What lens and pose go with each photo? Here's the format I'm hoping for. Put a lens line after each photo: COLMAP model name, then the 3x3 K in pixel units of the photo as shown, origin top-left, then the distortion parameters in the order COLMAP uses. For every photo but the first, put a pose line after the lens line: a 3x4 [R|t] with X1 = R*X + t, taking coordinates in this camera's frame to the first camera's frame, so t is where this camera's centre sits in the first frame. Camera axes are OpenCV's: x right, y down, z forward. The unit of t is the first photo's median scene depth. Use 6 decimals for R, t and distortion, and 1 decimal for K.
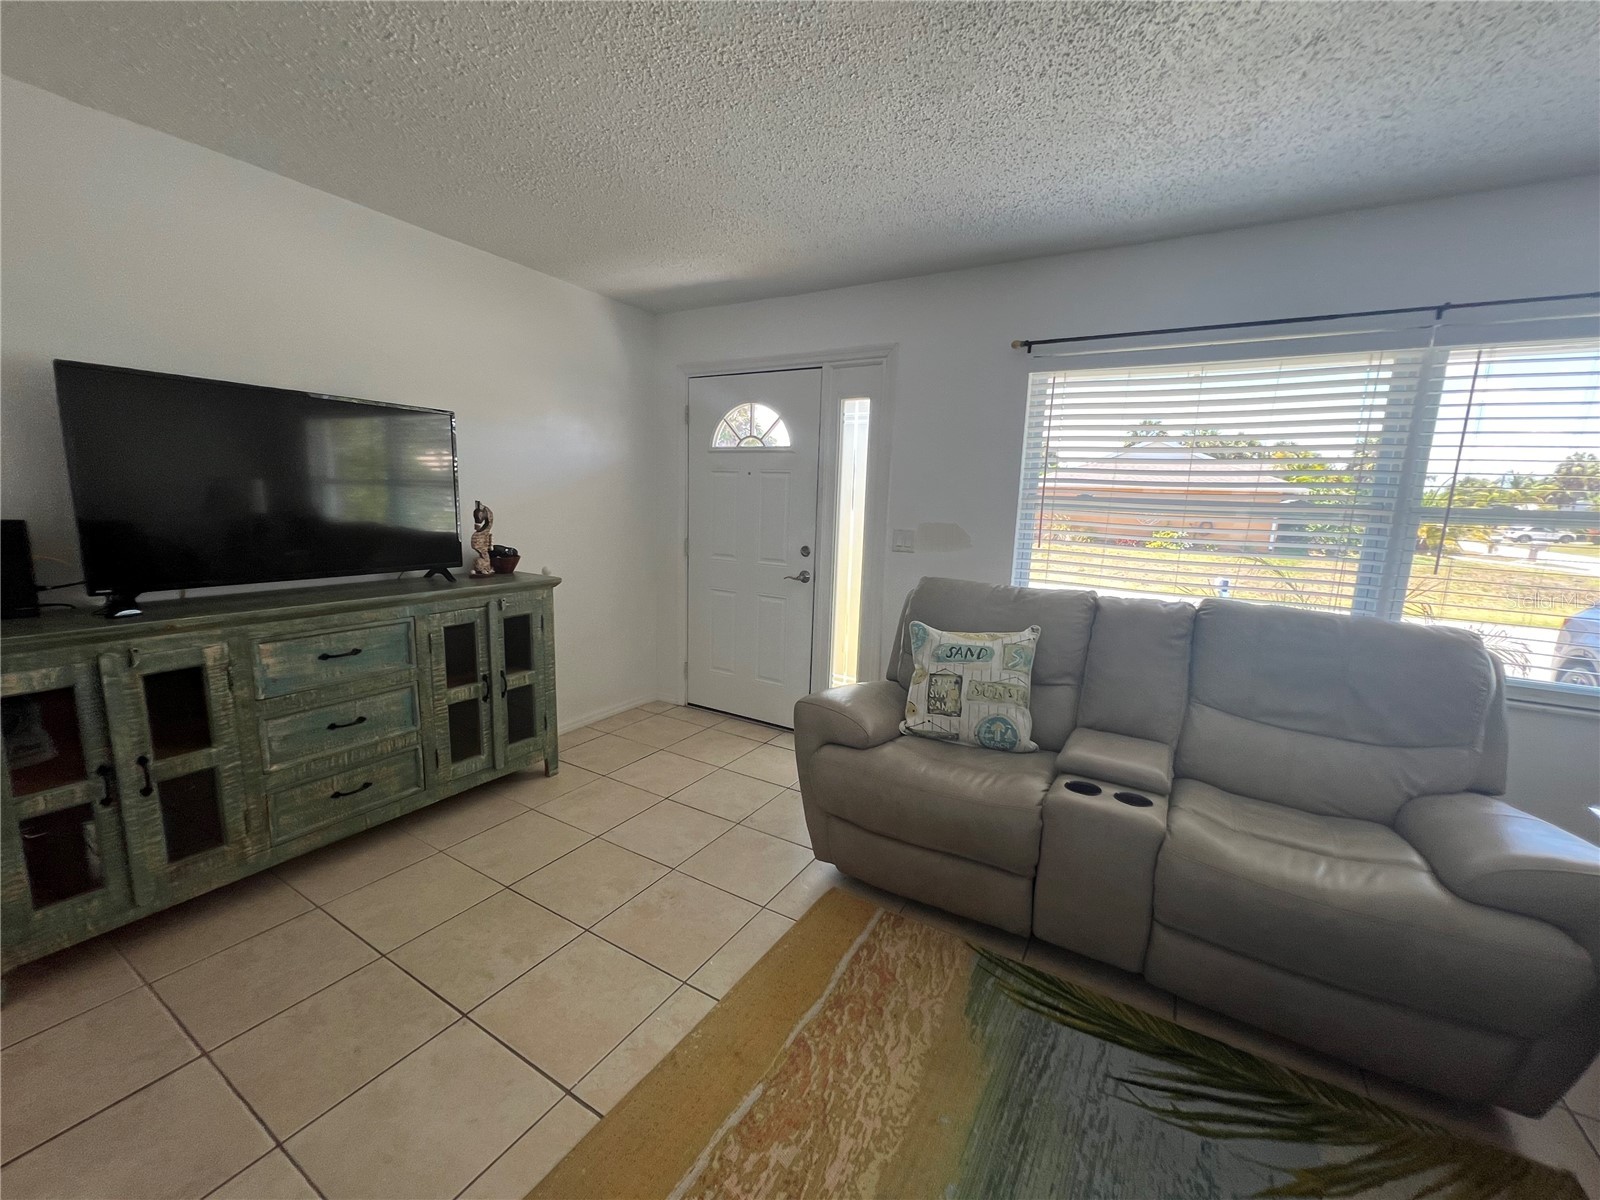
lens RADIAL K [[641.3, 0, 800.3], [0, 641.3, 603.9], [0, 0, 1]] dist [-0.000861, 0.000181]
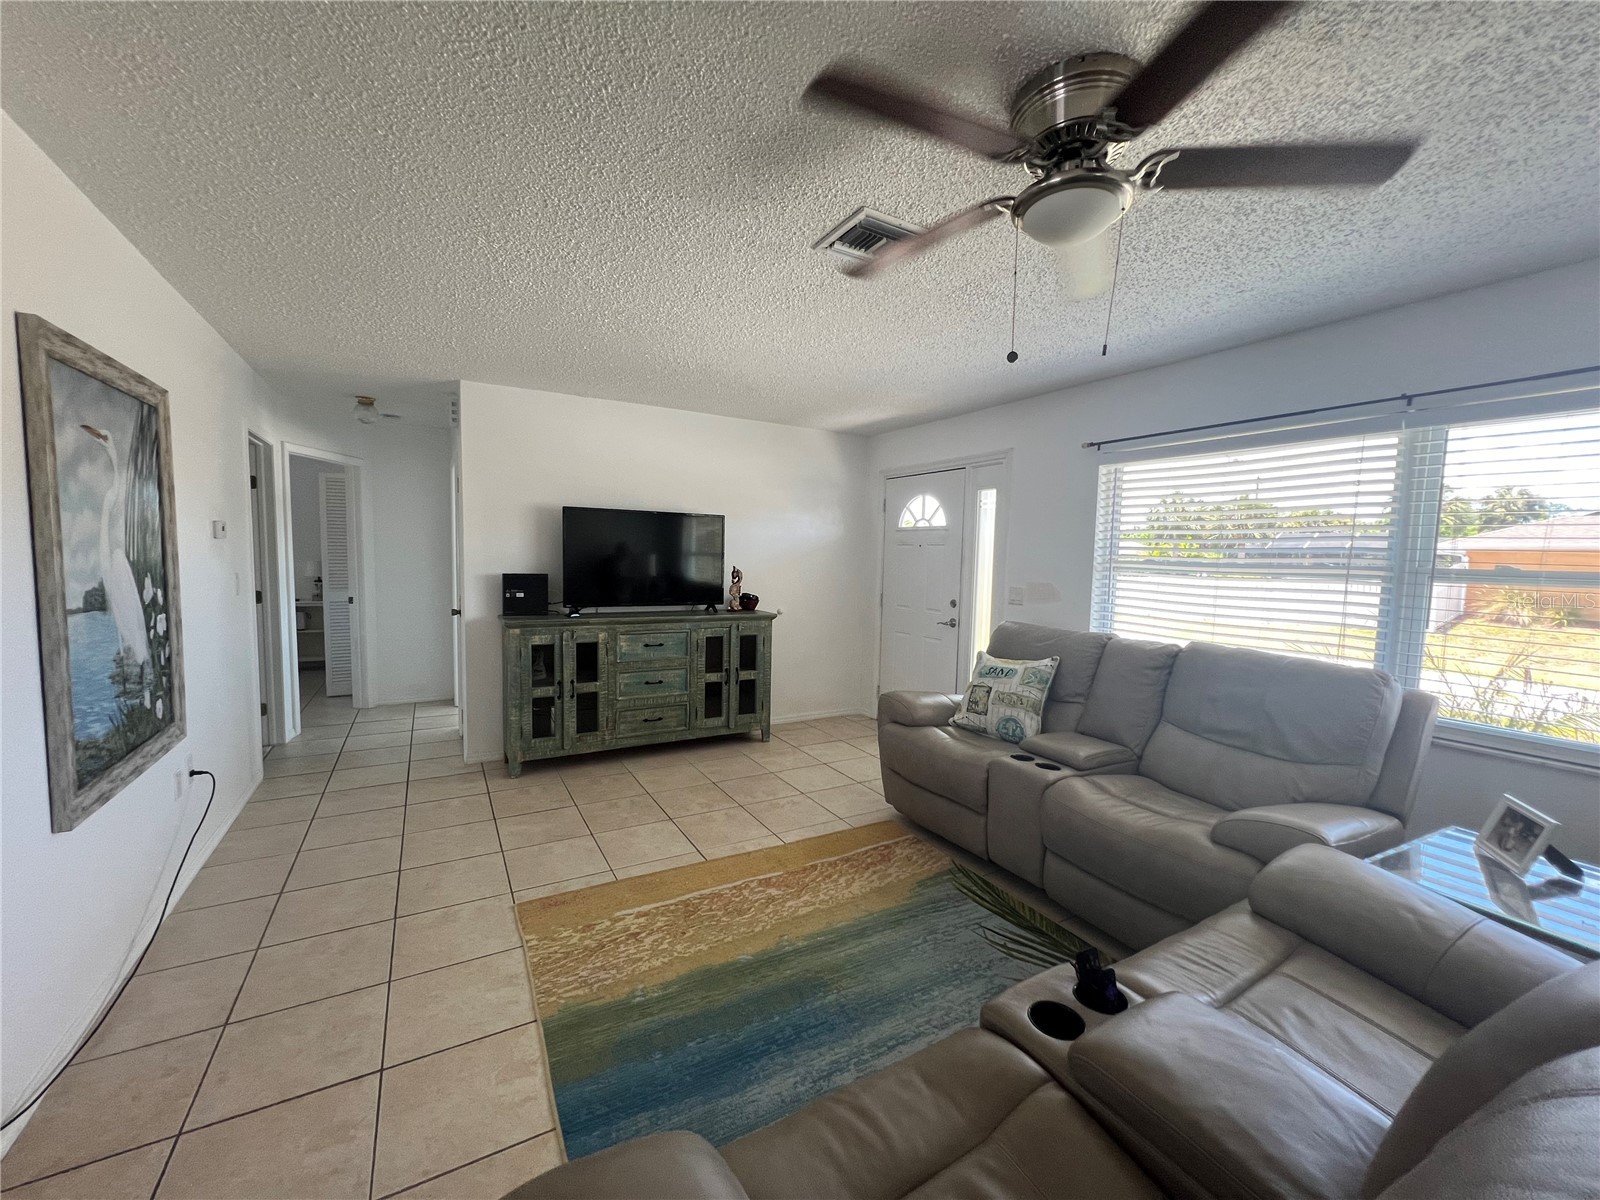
lens RADIAL K [[639.5, 0, 799.1], [0, 639.5, 604.1], [0, 0, 1]] dist [-0.001709, 0.000255]
pose [[0.873625, 0.025815, -0.485914, 0.563021], [-0.075883, 0.993602, -0.083643, 0.080411], [0.480646, 0.109945, 0.869995, -0.446494]]
